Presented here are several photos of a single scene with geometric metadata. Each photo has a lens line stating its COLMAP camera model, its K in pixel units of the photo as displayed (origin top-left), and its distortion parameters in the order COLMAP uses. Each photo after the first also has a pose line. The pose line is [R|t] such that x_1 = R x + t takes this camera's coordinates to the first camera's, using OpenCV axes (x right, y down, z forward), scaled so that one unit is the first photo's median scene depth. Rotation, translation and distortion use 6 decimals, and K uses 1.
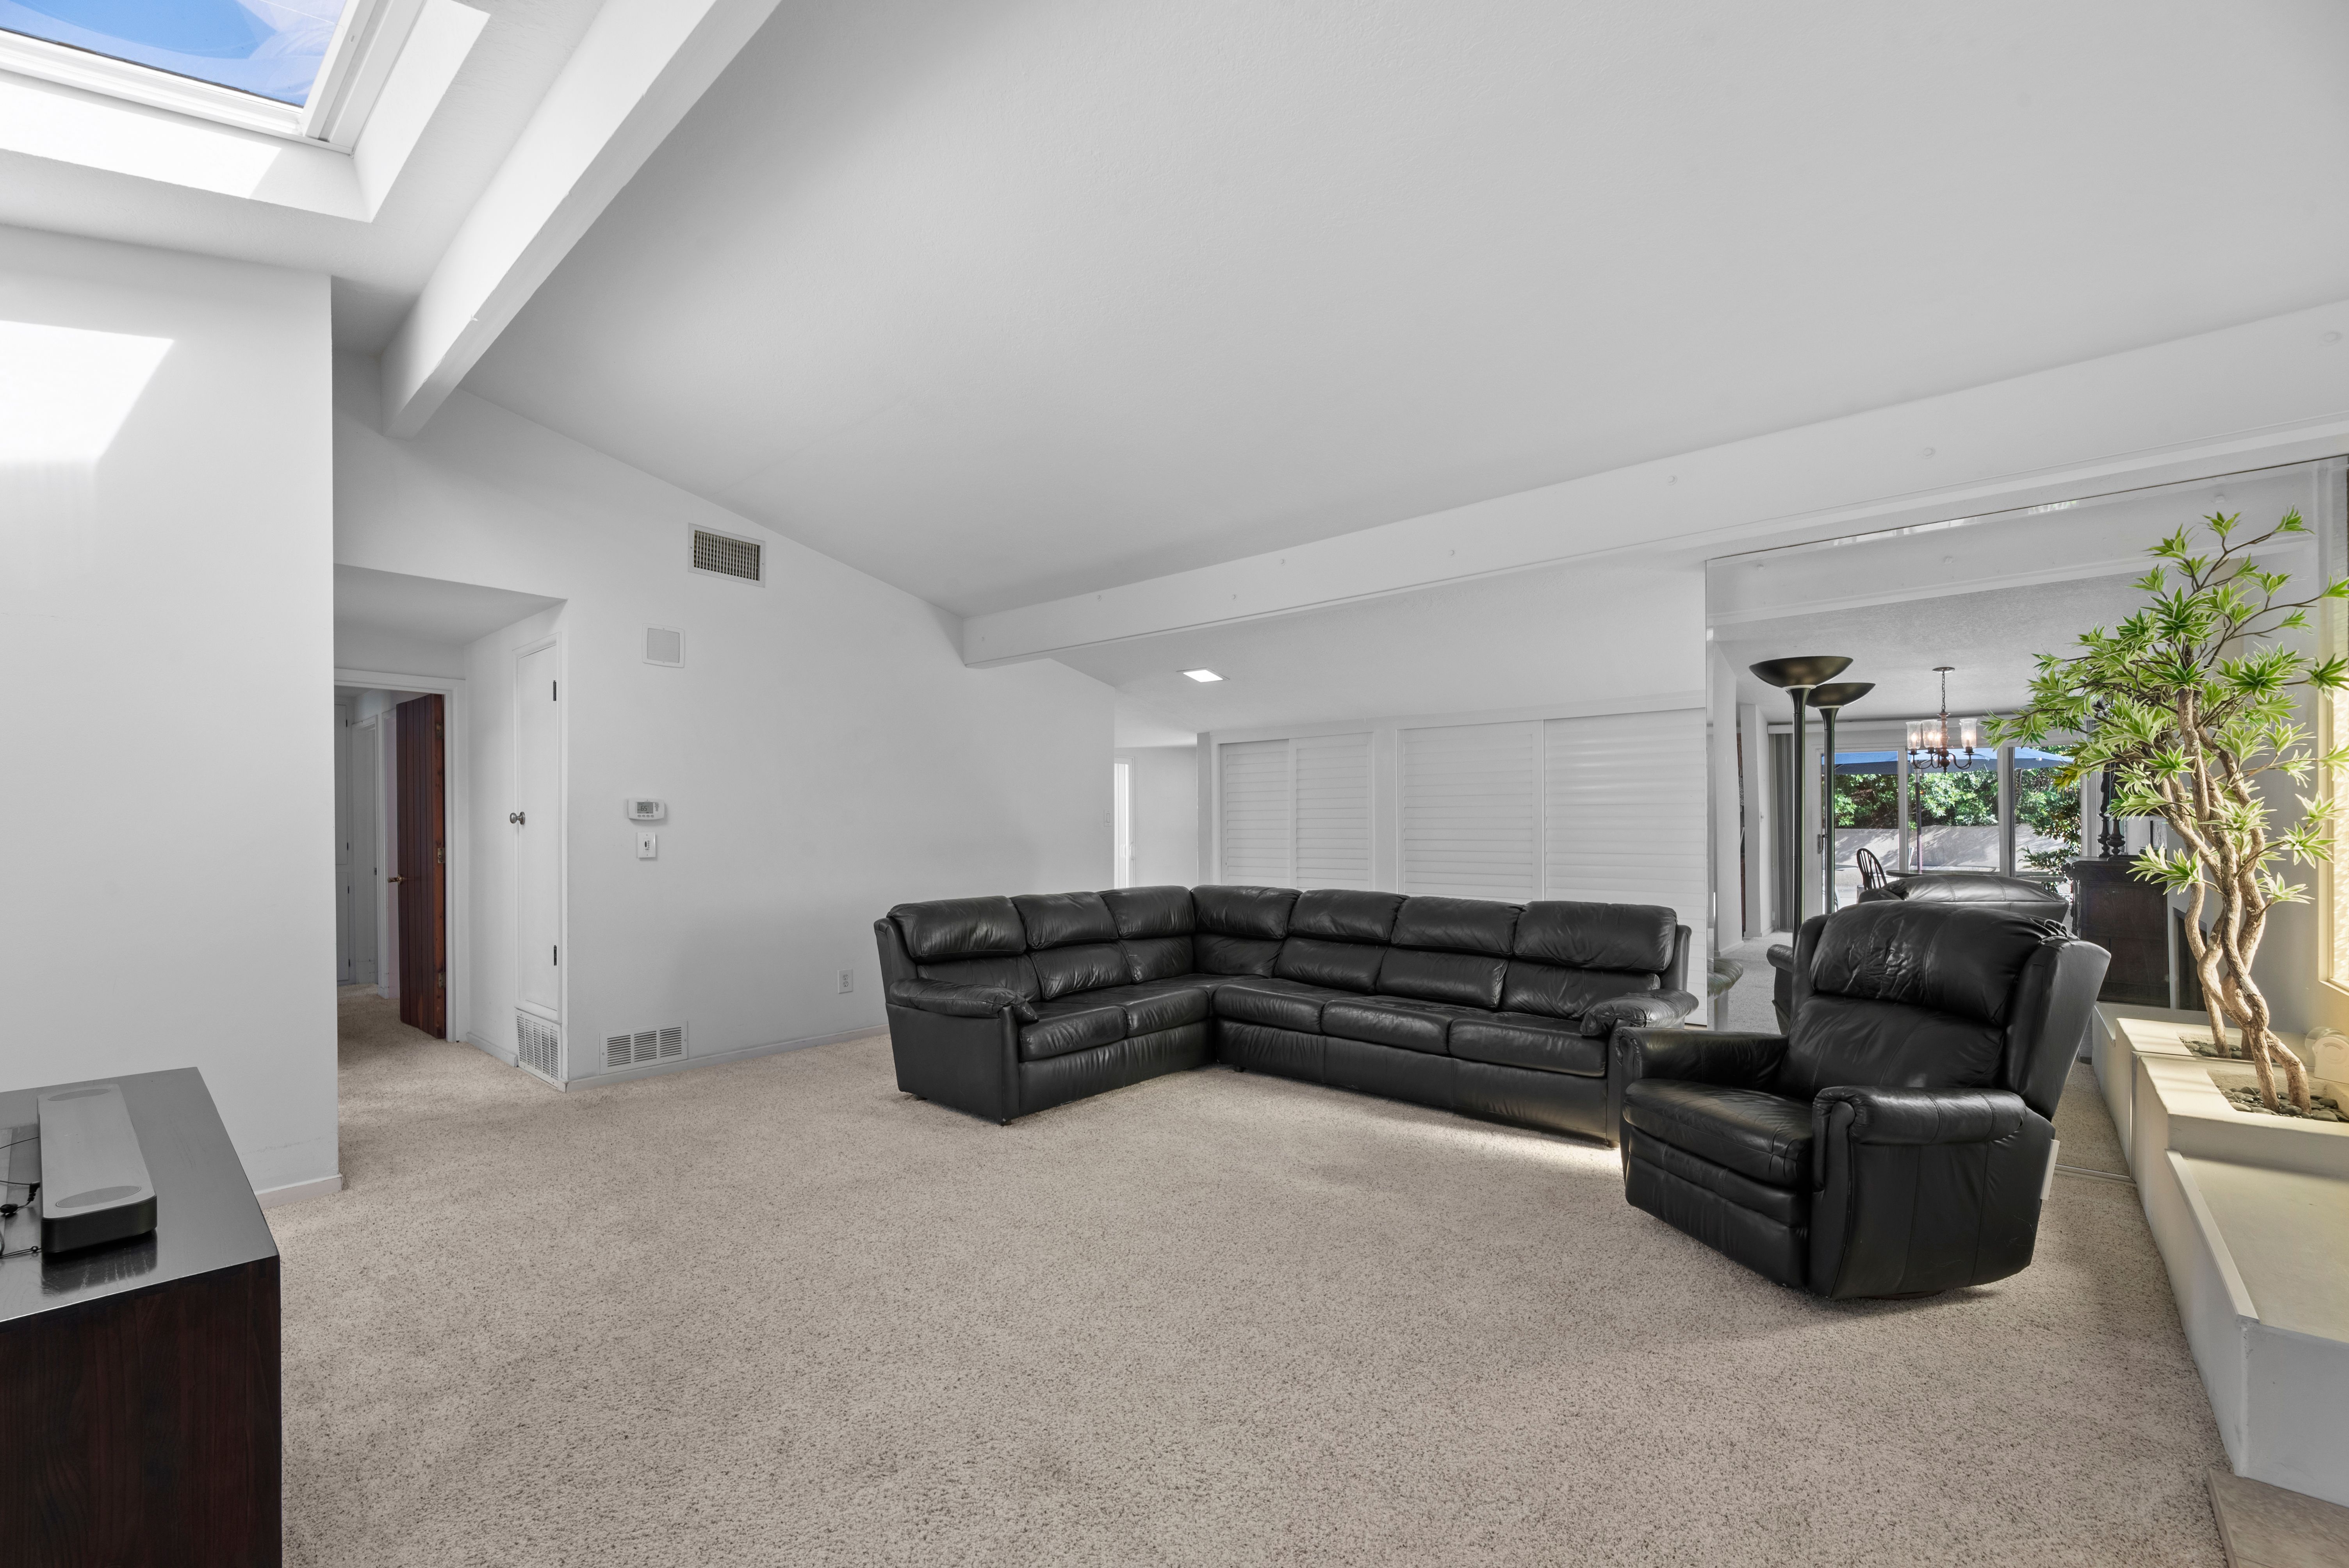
lens RADIAL K [[955.5, 0, 1156.6], [0, 955.5, 833.4], [0, 0, 1]] dist [-0.001285, -0.000534]
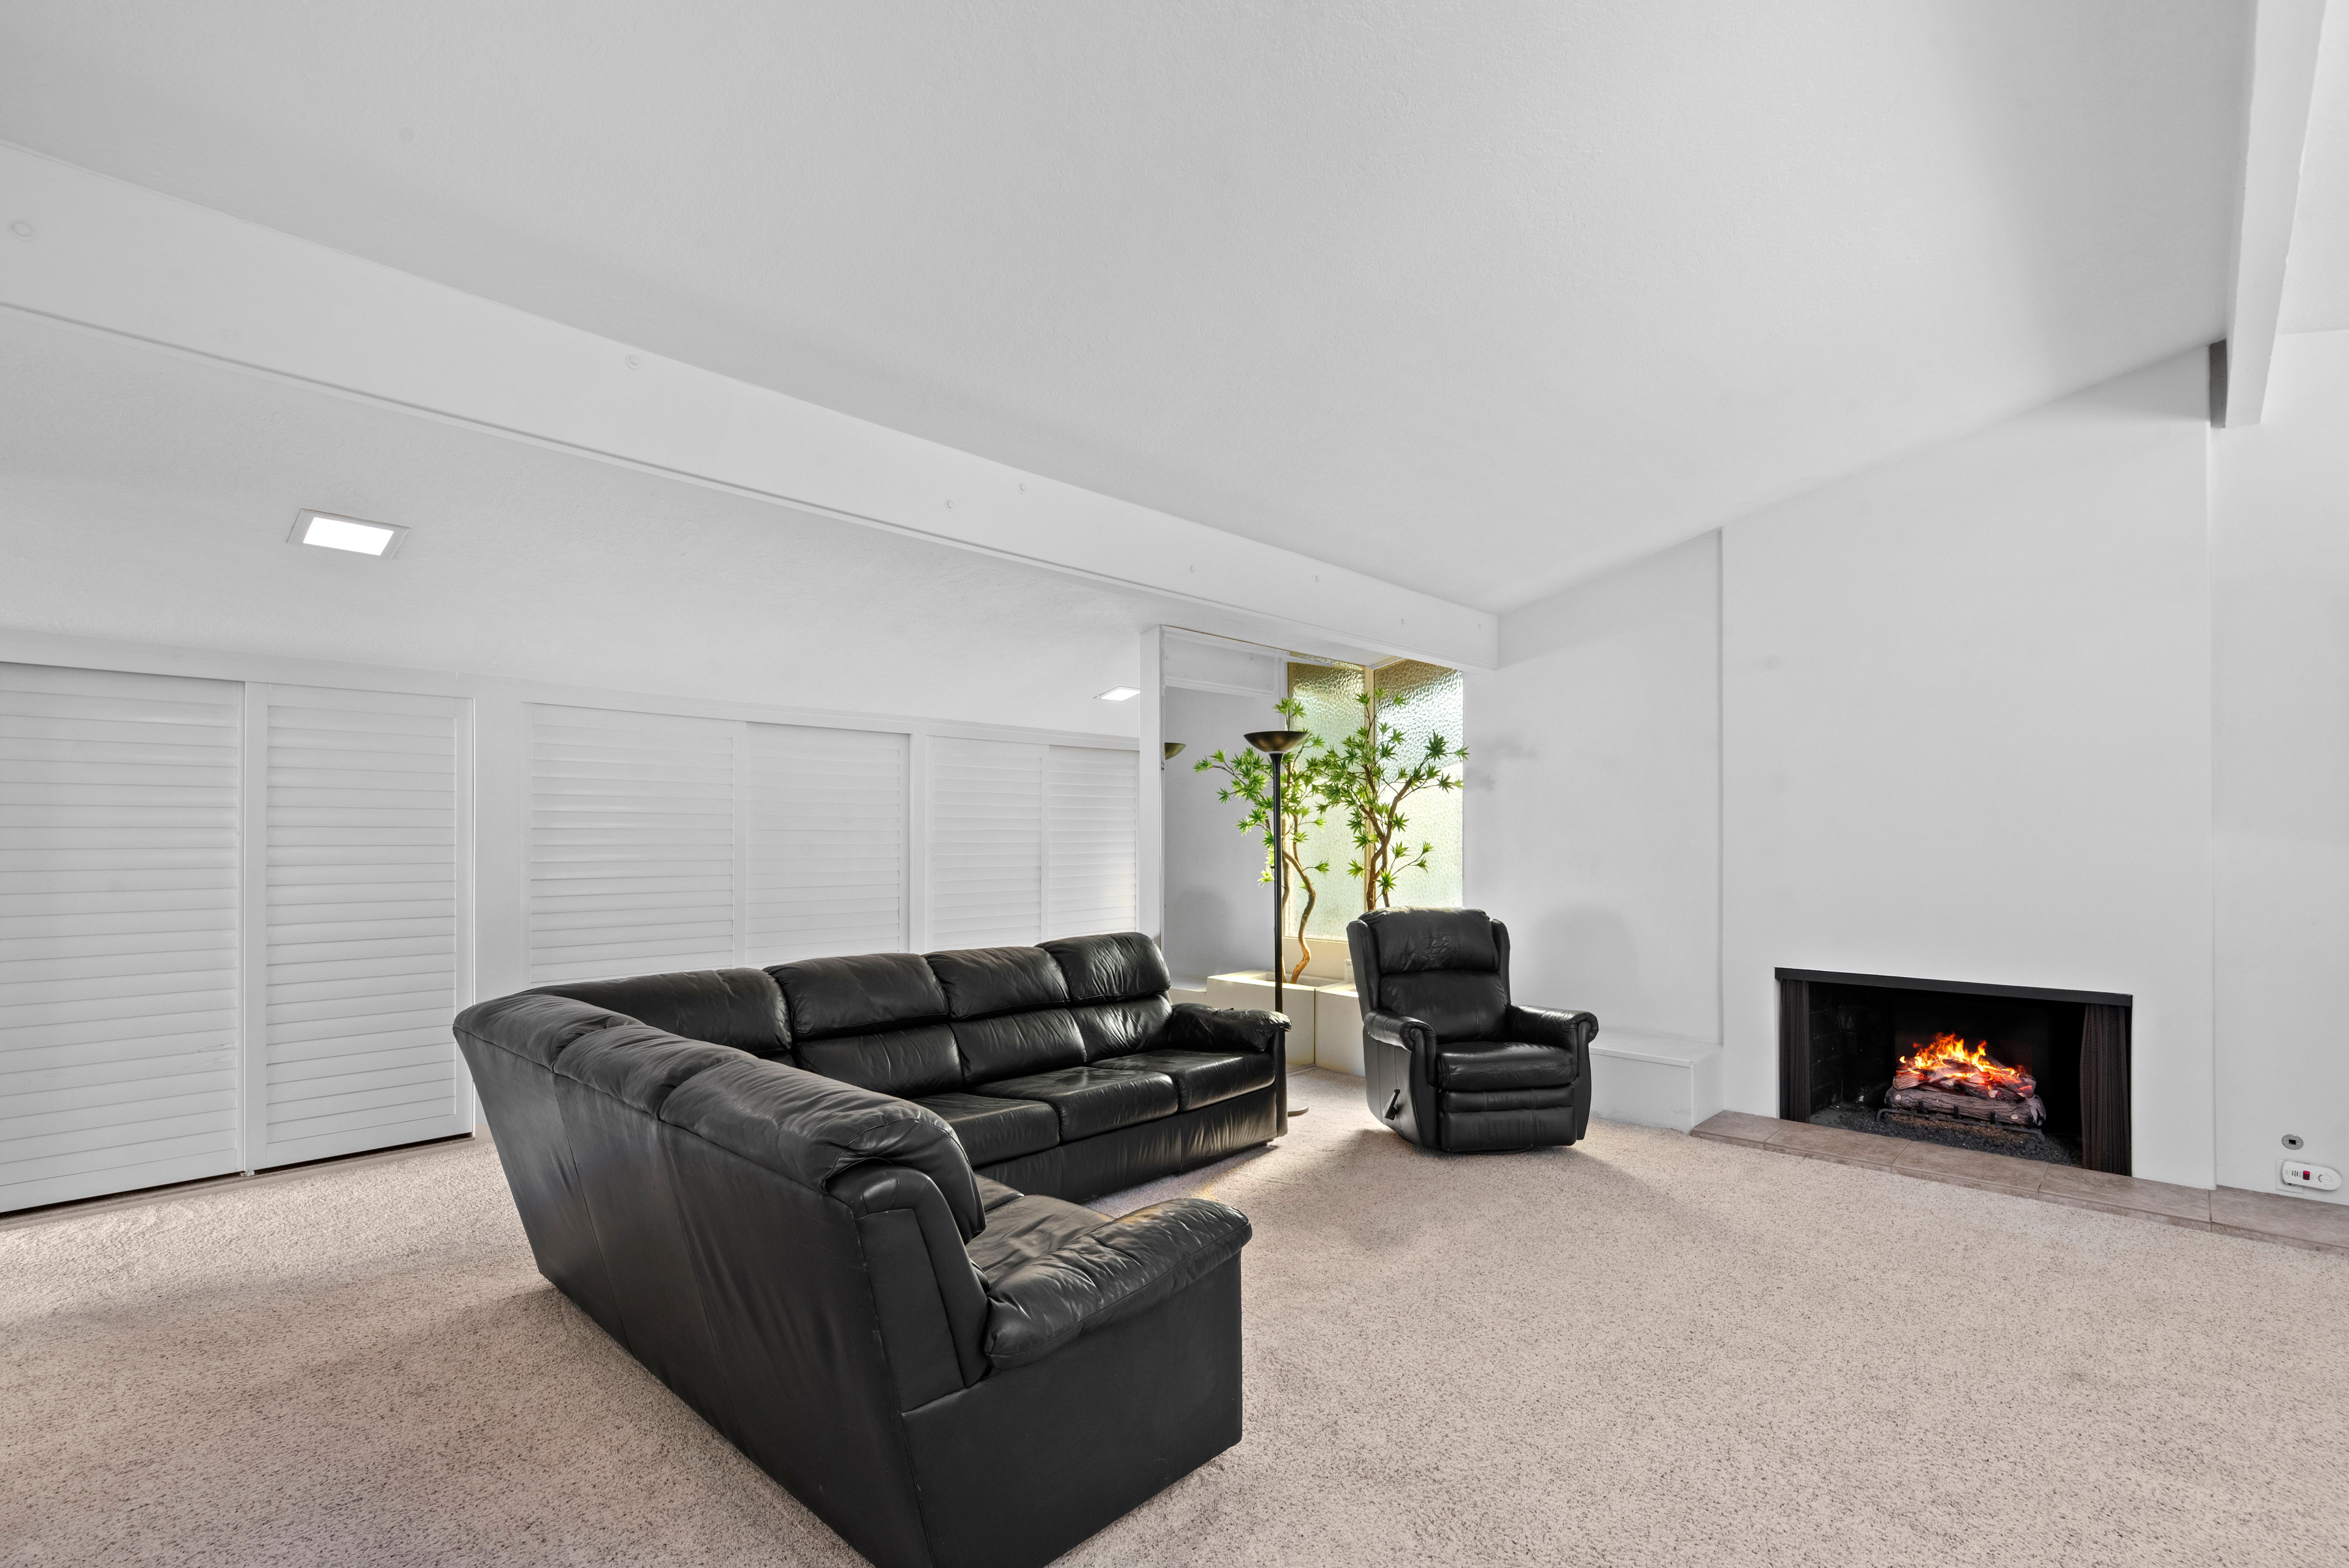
lens RADIAL K [[1072.0, 0, 1168.9], [0, 1072.0, 831.0], [0, 0, 1]] dist [0.000053, -0.000201]
pose [[0.040459, 0.008741, 0.999143, -0.767811], [0.007513, 0.999931, -0.009052, -0.030513], [-0.999153, 0.007873, 0.040391, 1.027657]]
